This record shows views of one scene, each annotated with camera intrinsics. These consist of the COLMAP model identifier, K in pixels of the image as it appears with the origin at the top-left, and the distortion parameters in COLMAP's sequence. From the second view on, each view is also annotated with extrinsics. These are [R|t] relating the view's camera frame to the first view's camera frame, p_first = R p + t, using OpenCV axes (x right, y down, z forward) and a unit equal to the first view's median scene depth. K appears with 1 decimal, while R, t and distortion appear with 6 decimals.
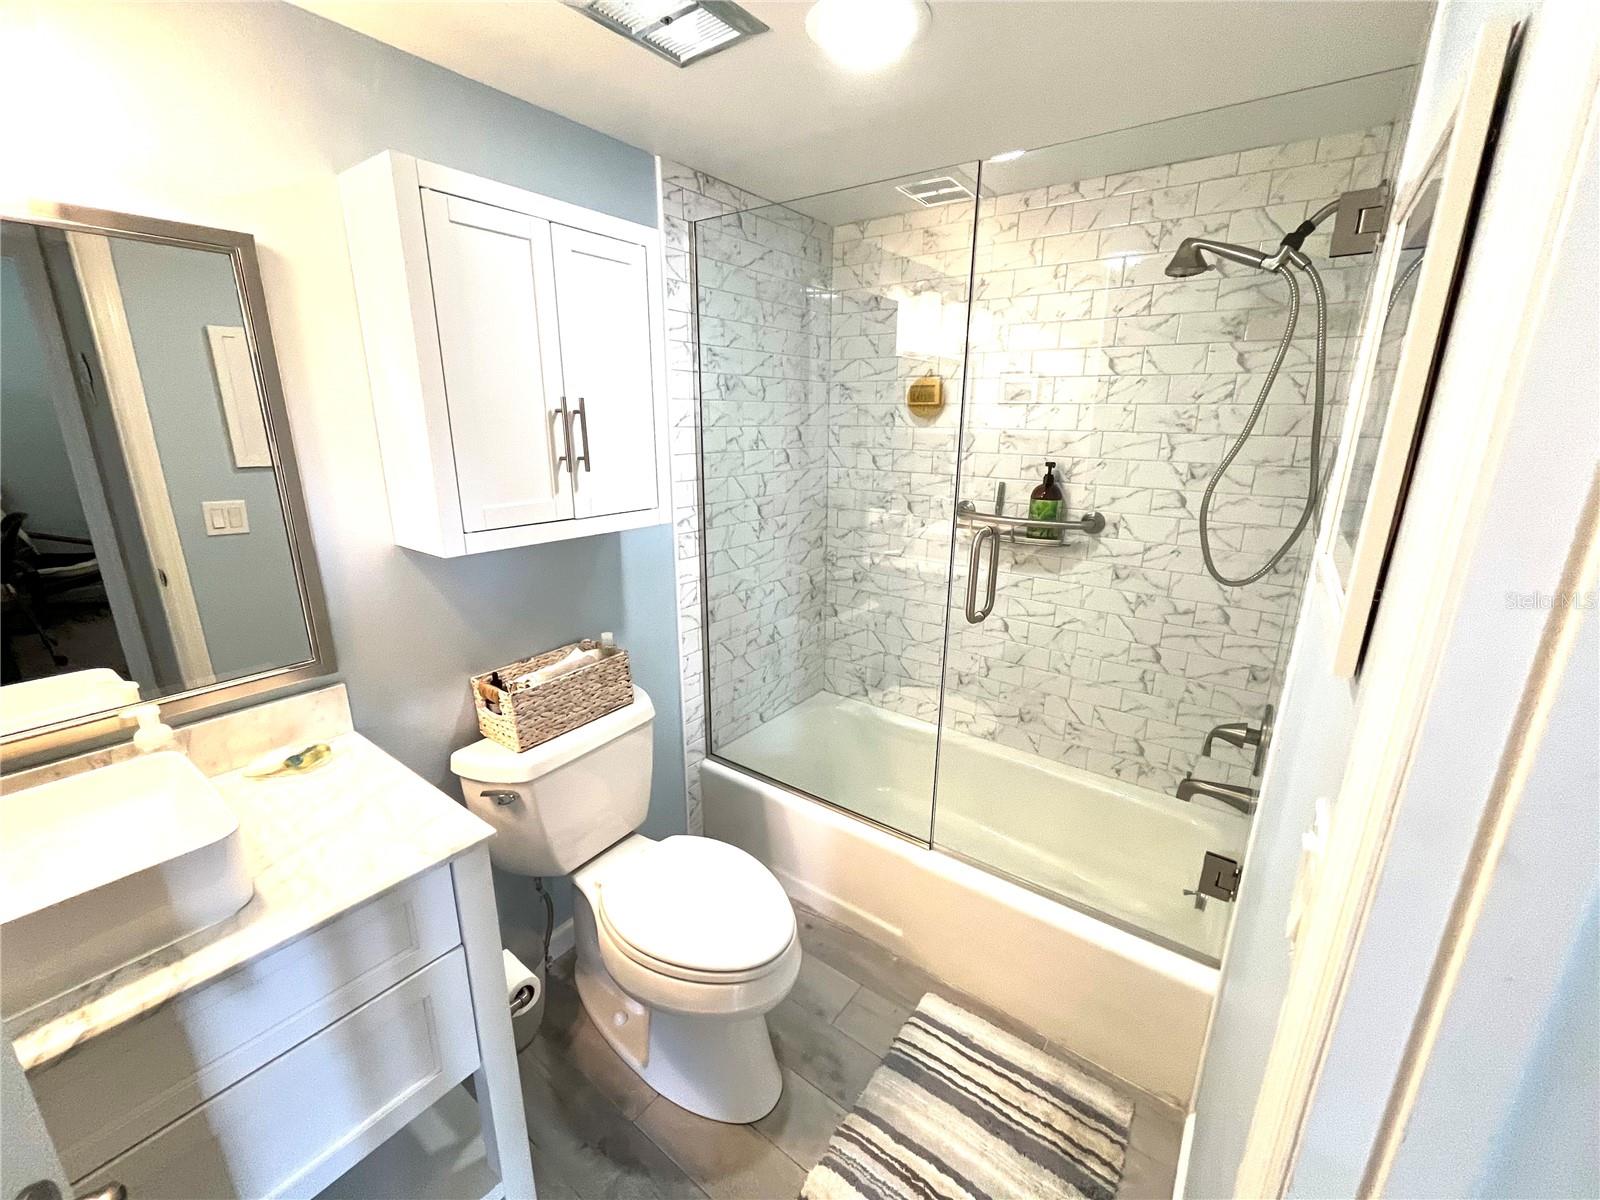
lens RADIAL K [[655.6, 0, 804.3], [0, 655.6, 599.3], [0, 0, 1]] dist [0.002584, 0.000322]
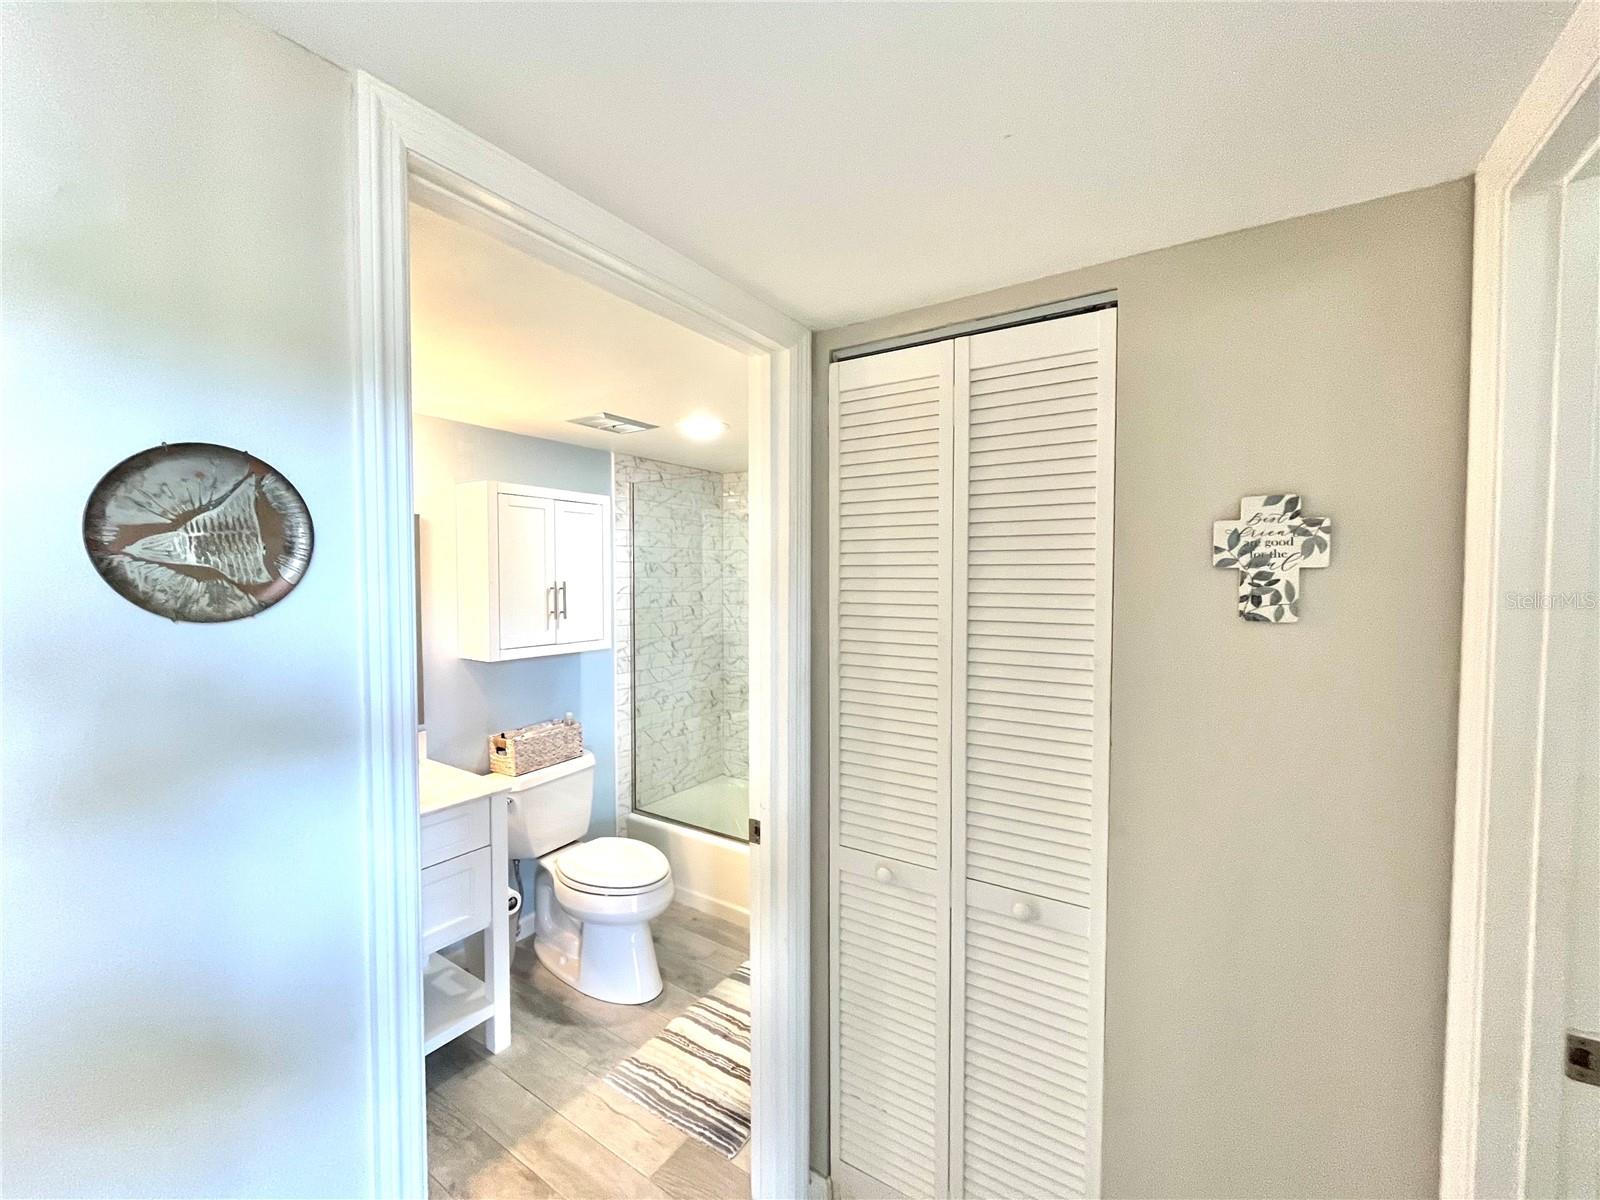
lens RADIAL K [[655.6, 0, 798.2], [0, 655.6, 598.4], [0, 0, 1]] dist [0.002584, 0.000322]
pose [[0.998880, -0.010001, 0.046250, 0.183324], [0.020536, 0.972187, -0.233302, 0.146581], [-0.042631, 0.233990, 0.971304, -0.633734]]
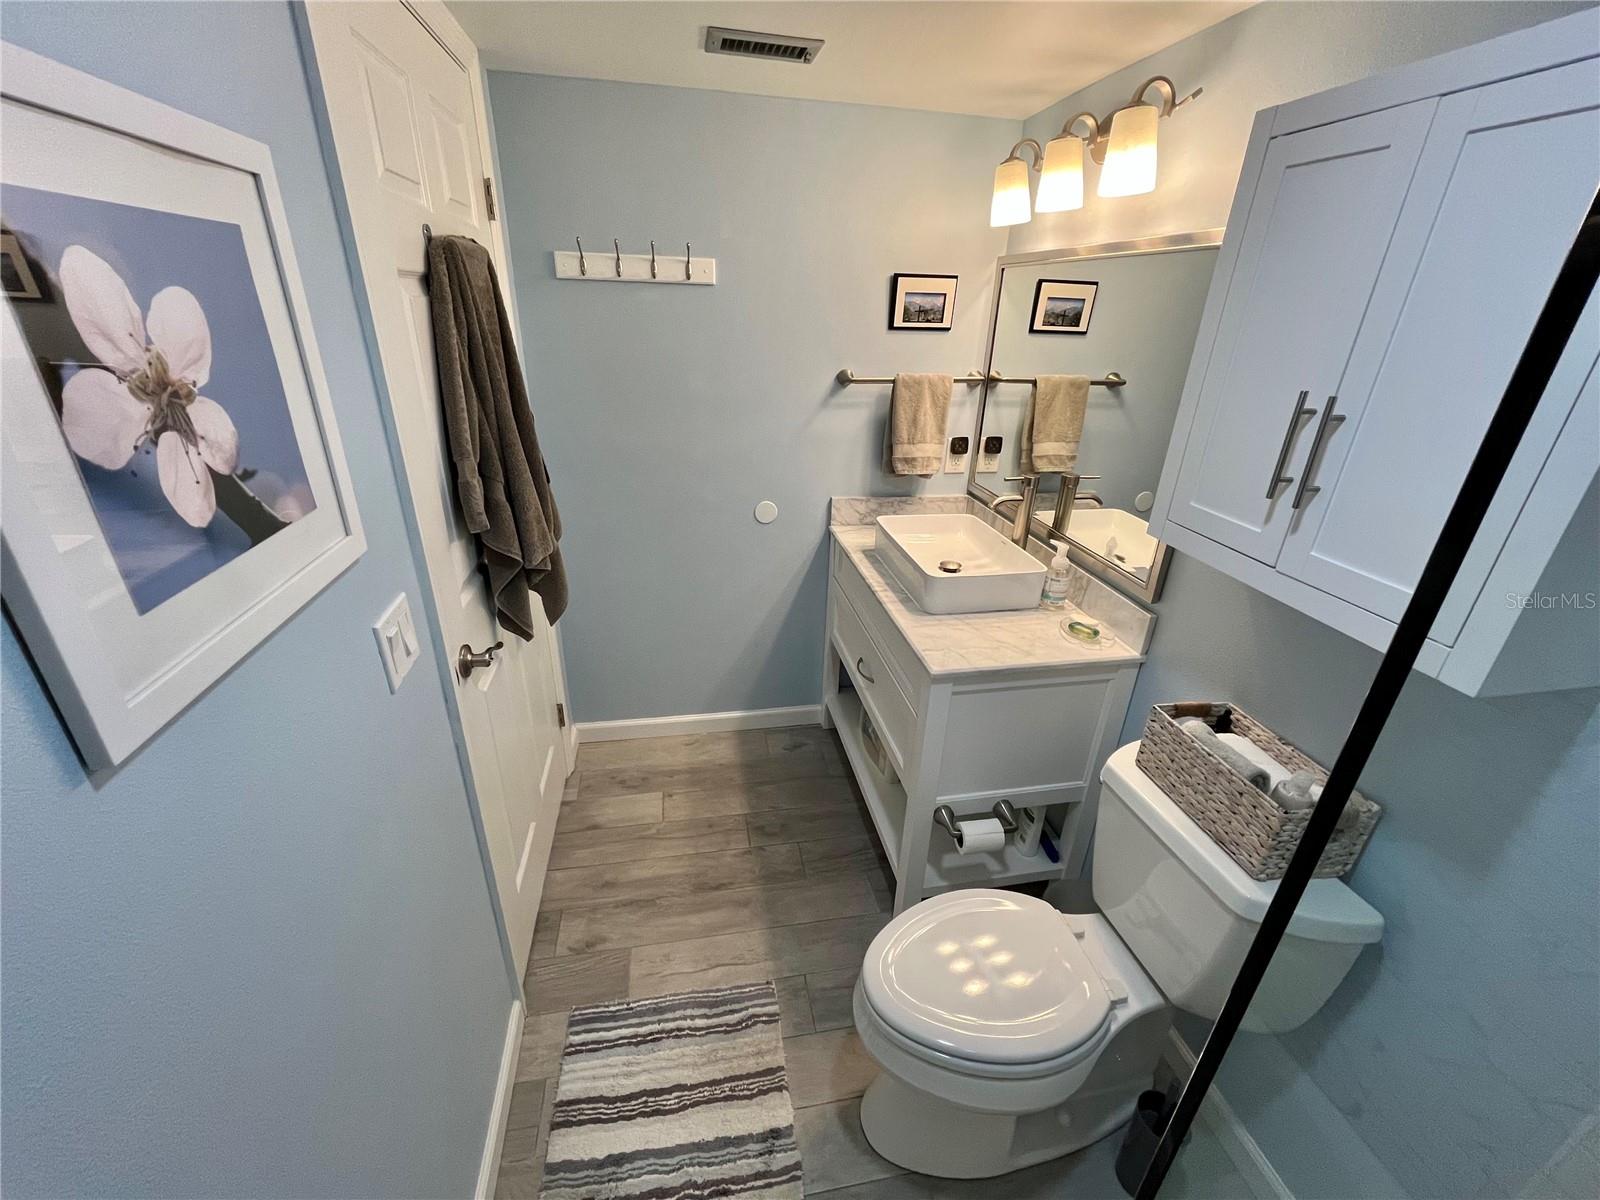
lens RADIAL K [[655.6, 0, 799.1], [0, 655.6, 599.0], [0, 0, 1]] dist [0.002584, 0.000322]
pose [[-0.687851, 0.268437, -0.674390, 0.346876], [-0.231706, 0.799288, 0.554483, -0.270478], [0.687875, 0.537662, -0.487593, 0.752971]]
